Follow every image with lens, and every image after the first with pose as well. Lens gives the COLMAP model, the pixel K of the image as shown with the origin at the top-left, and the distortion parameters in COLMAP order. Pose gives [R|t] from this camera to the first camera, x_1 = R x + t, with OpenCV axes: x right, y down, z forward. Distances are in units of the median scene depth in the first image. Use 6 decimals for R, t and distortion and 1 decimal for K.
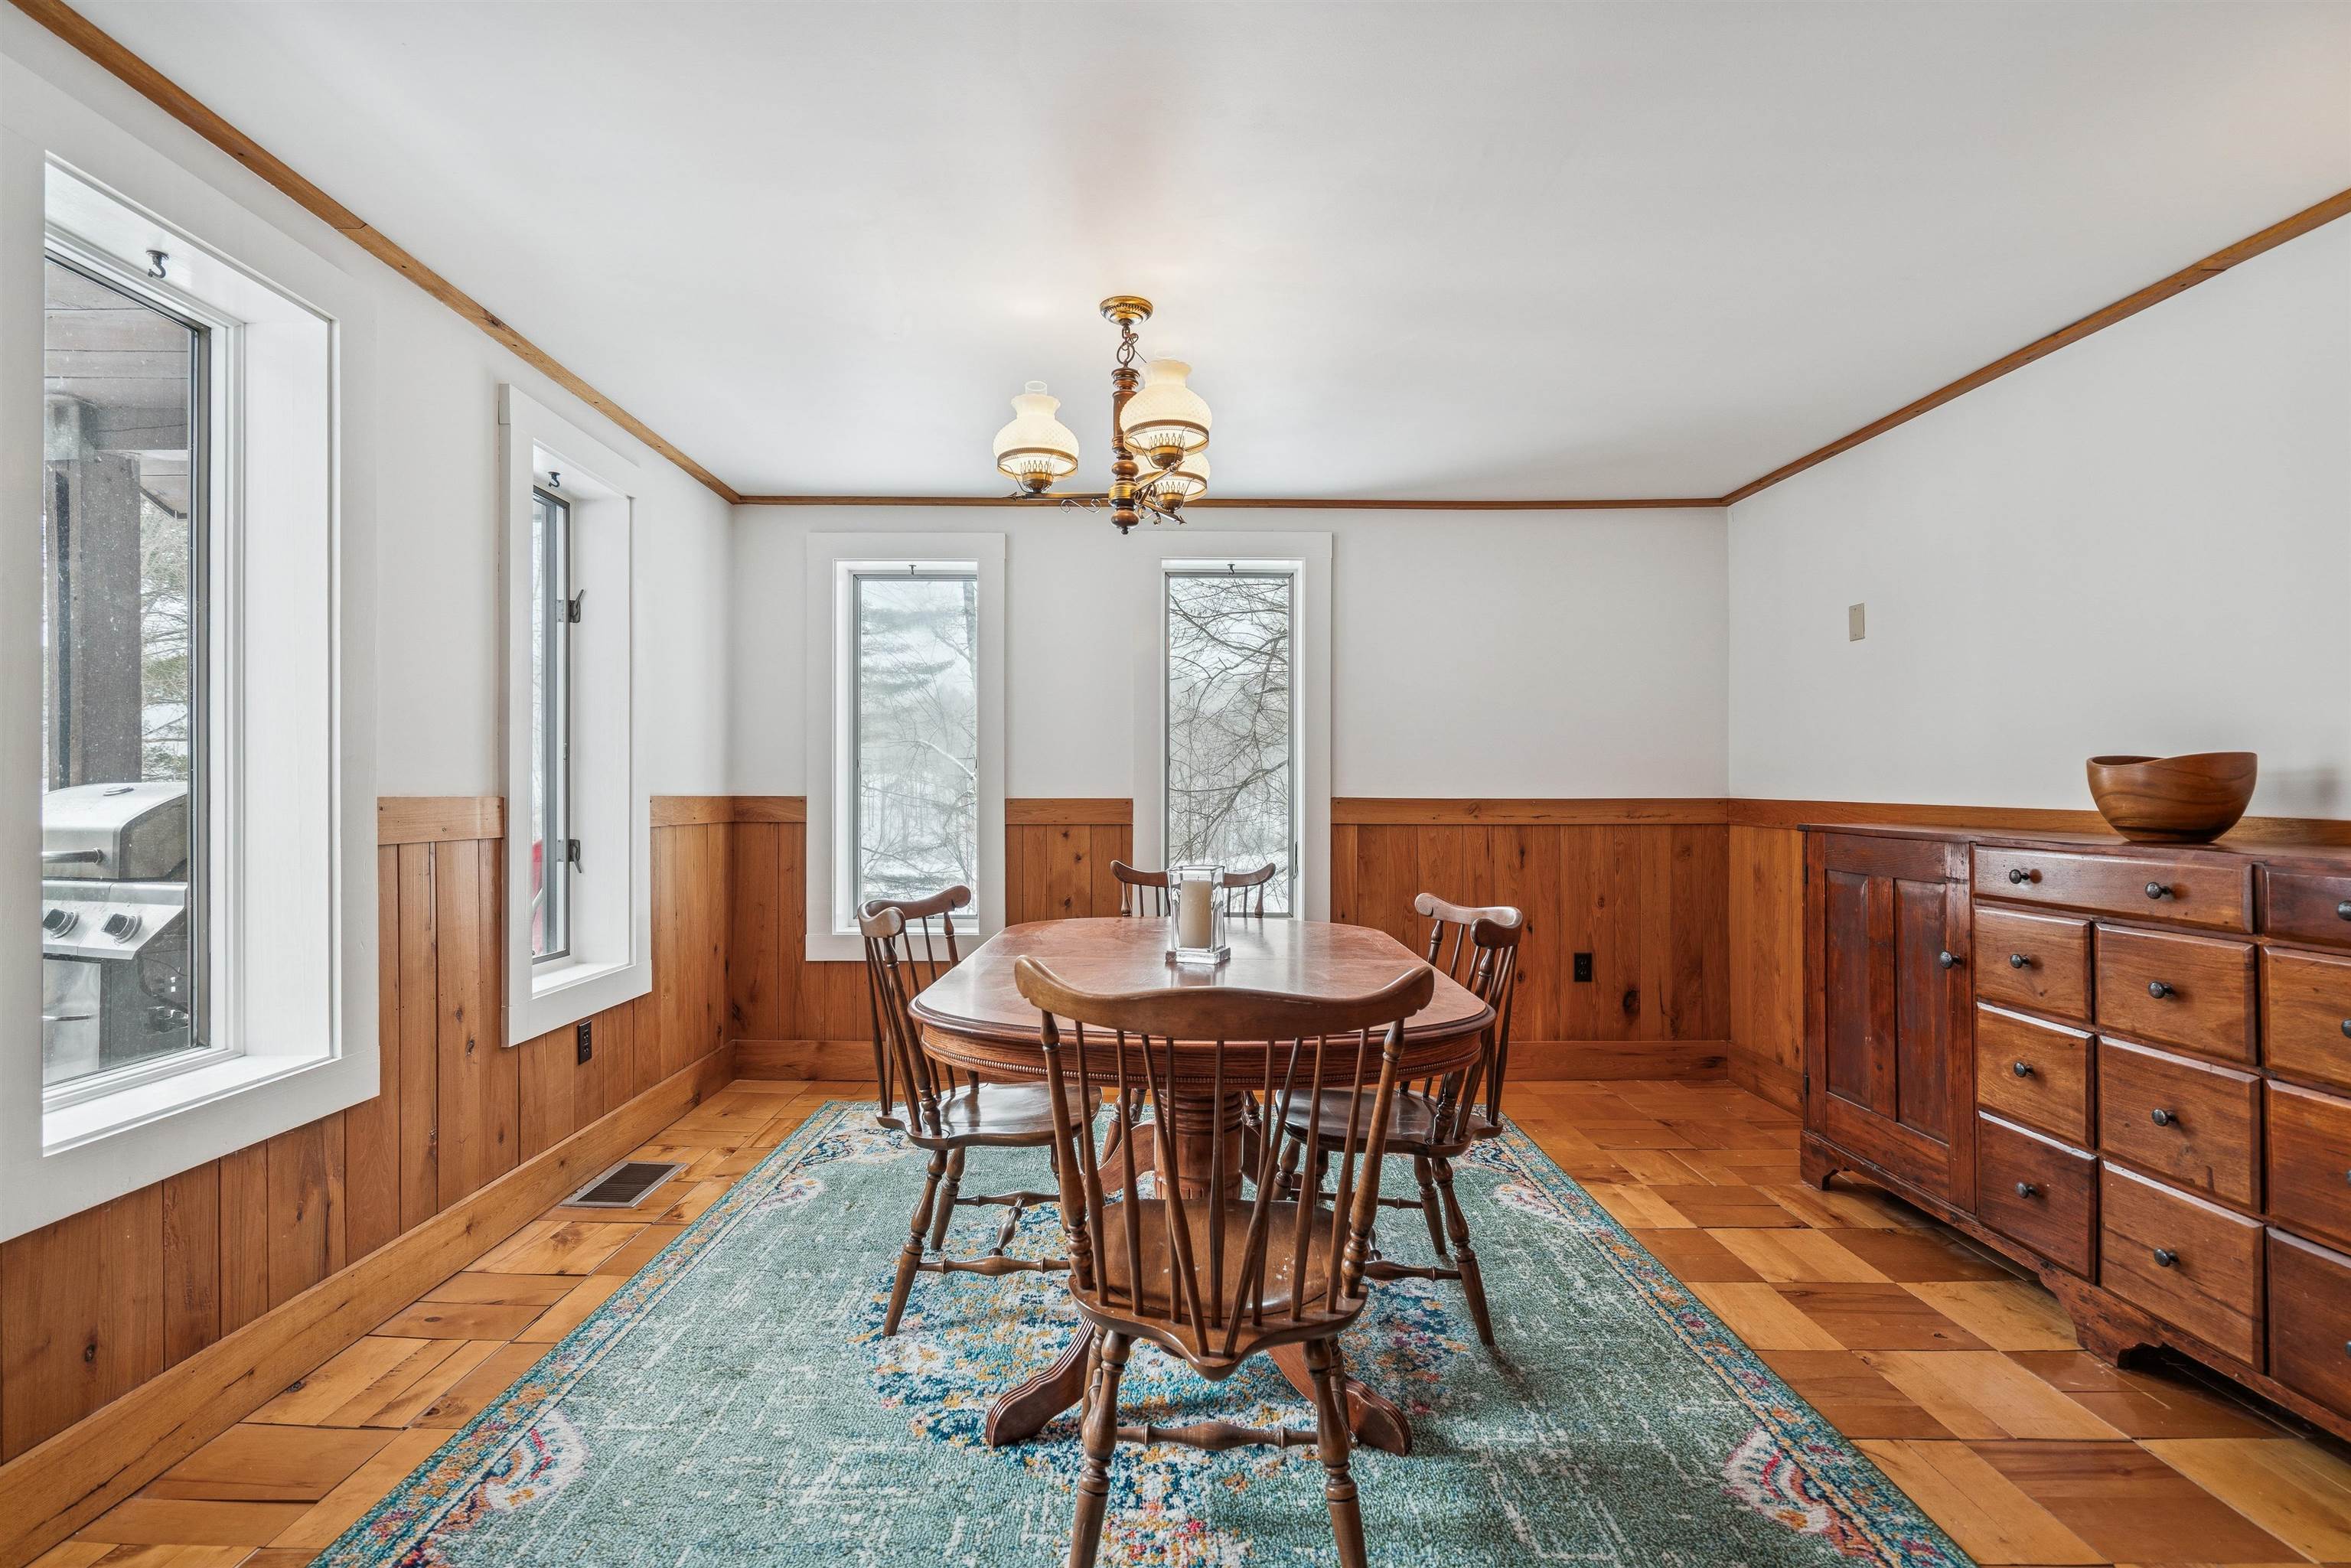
lens RADIAL K [[1084.2, 0, 1175.5], [0, 1084.2, 784.0], [0, 0, 1]] dist [-0.002398, 0.000121]
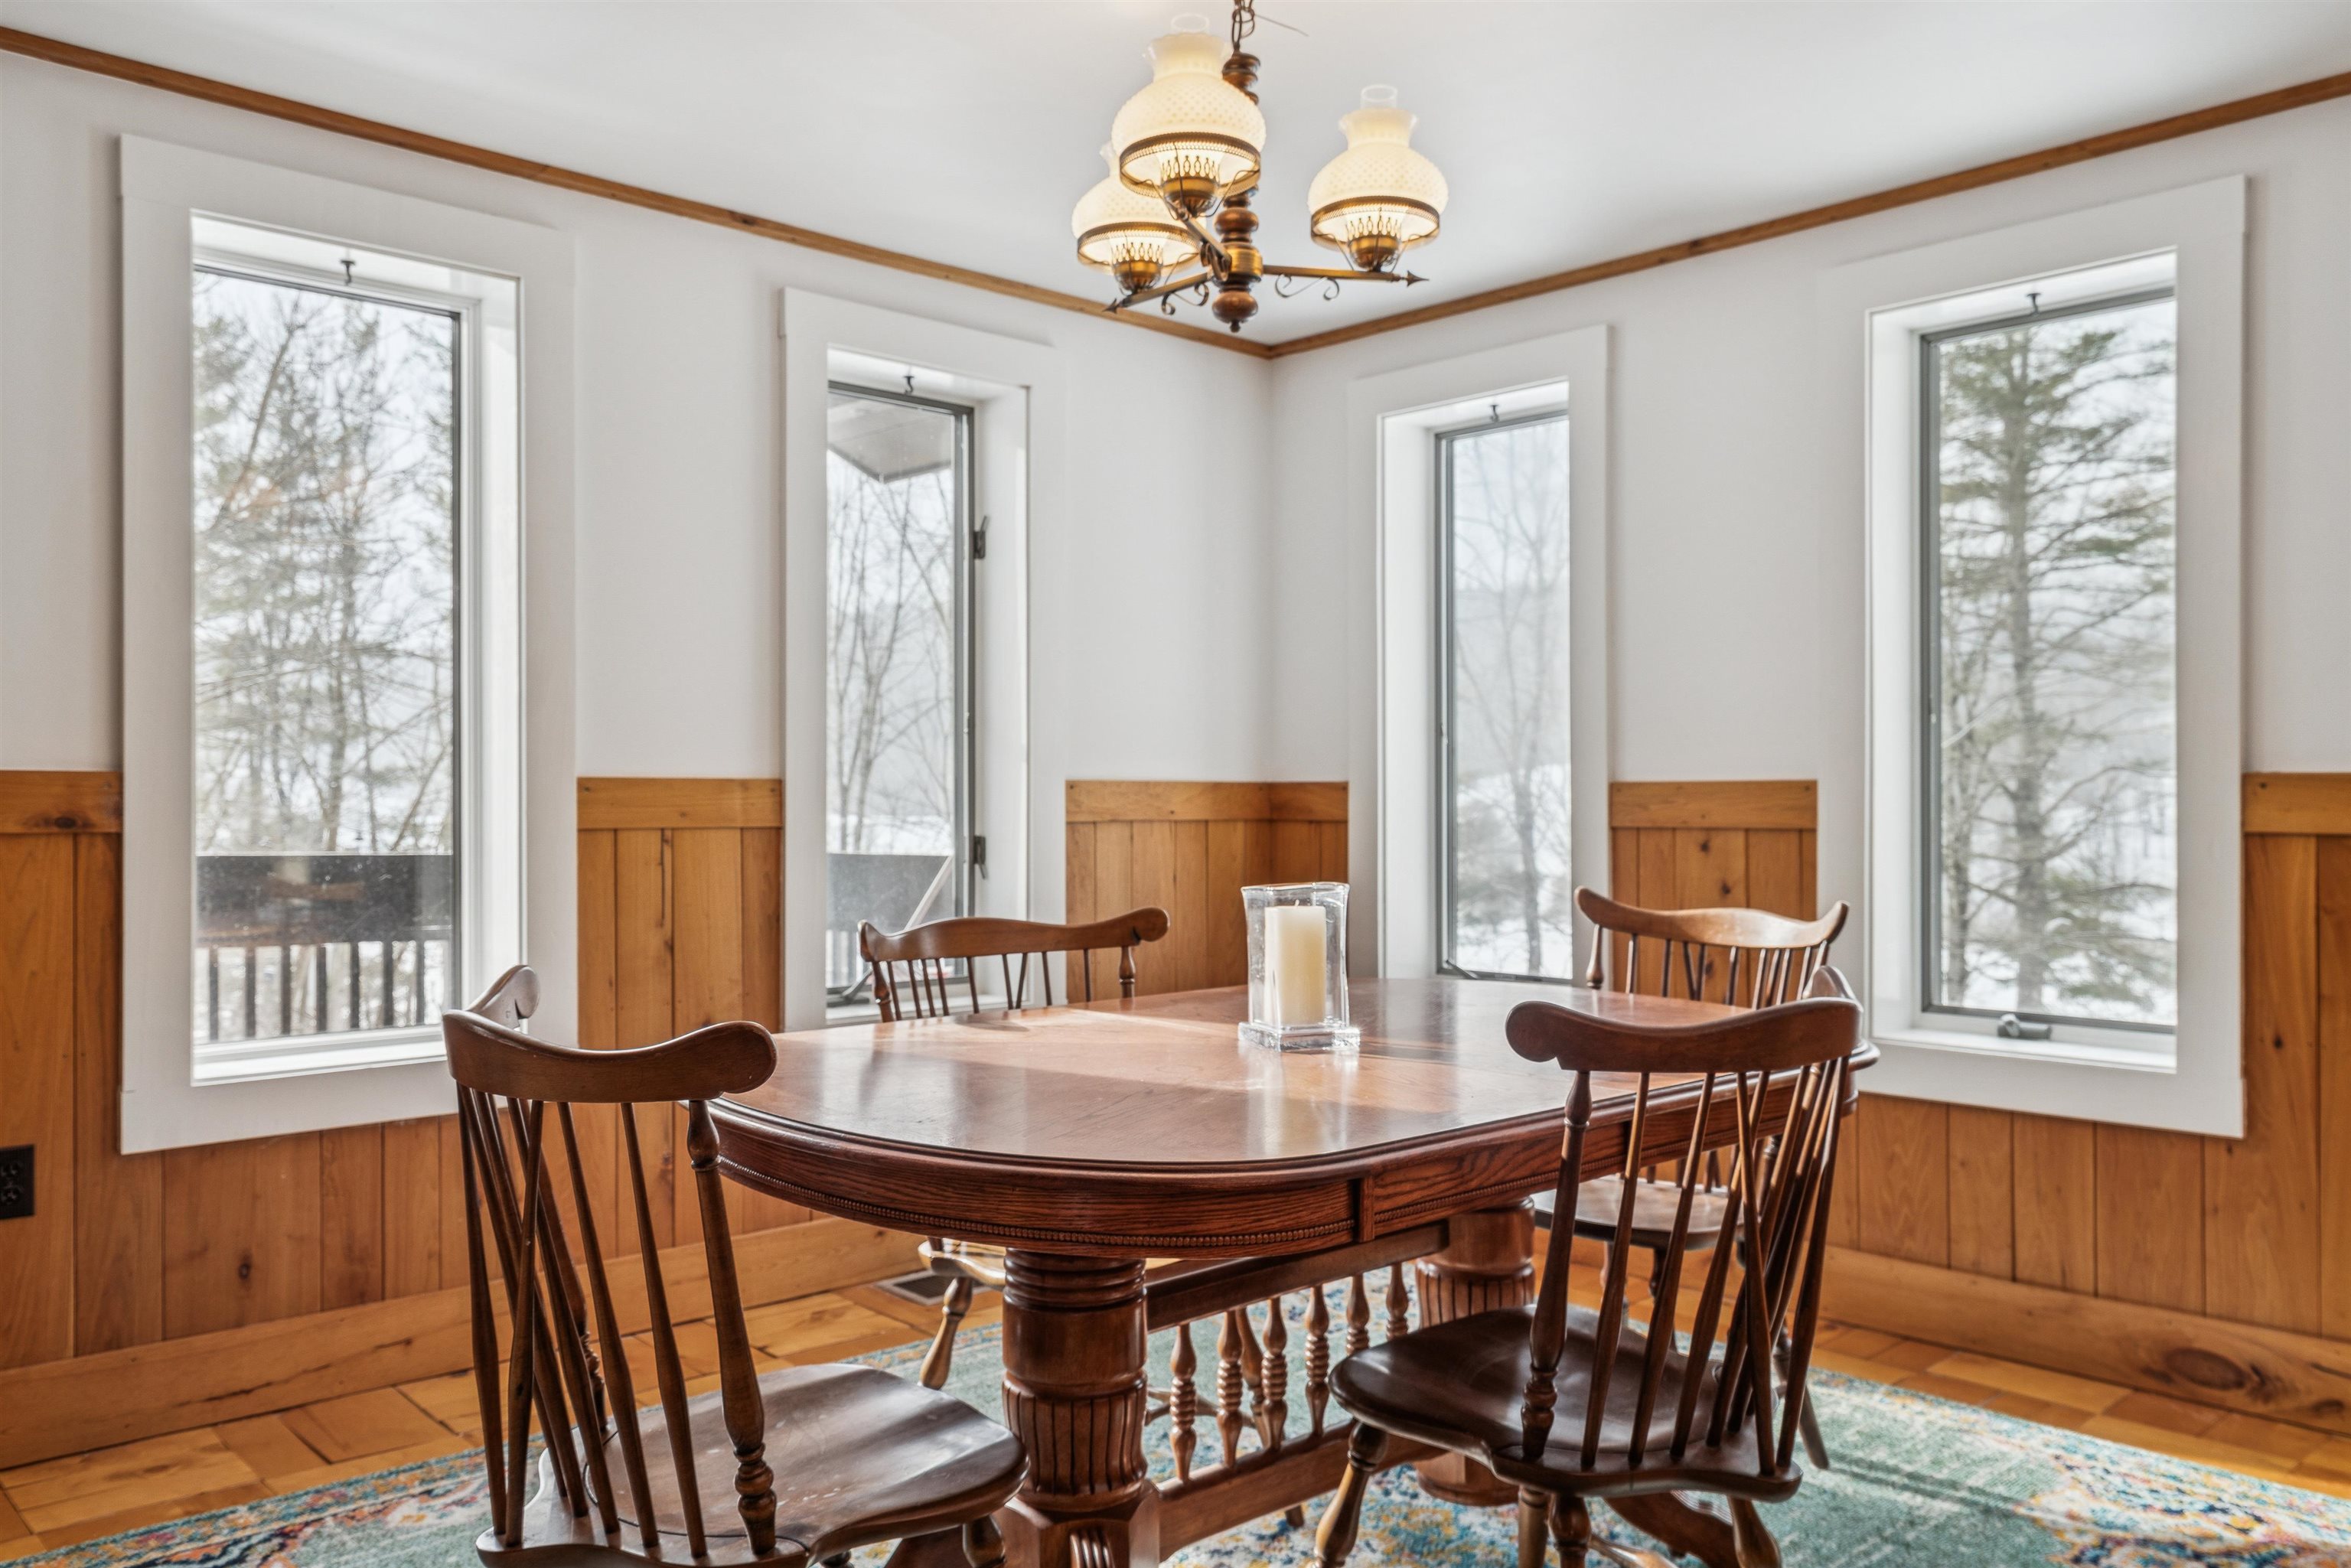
lens RADIAL K [[1814.4, 0, 1175.5], [0, 1814.4, 784.0], [0, 0, 1]] dist [0.006750, 0.002193]
pose [[0.674152, -0.007682, -0.738553, 0.640079], [0.009619, 0.999952, -0.001620, 0.021832], [0.738530, -0.006012, 0.674194, 0.276097]]
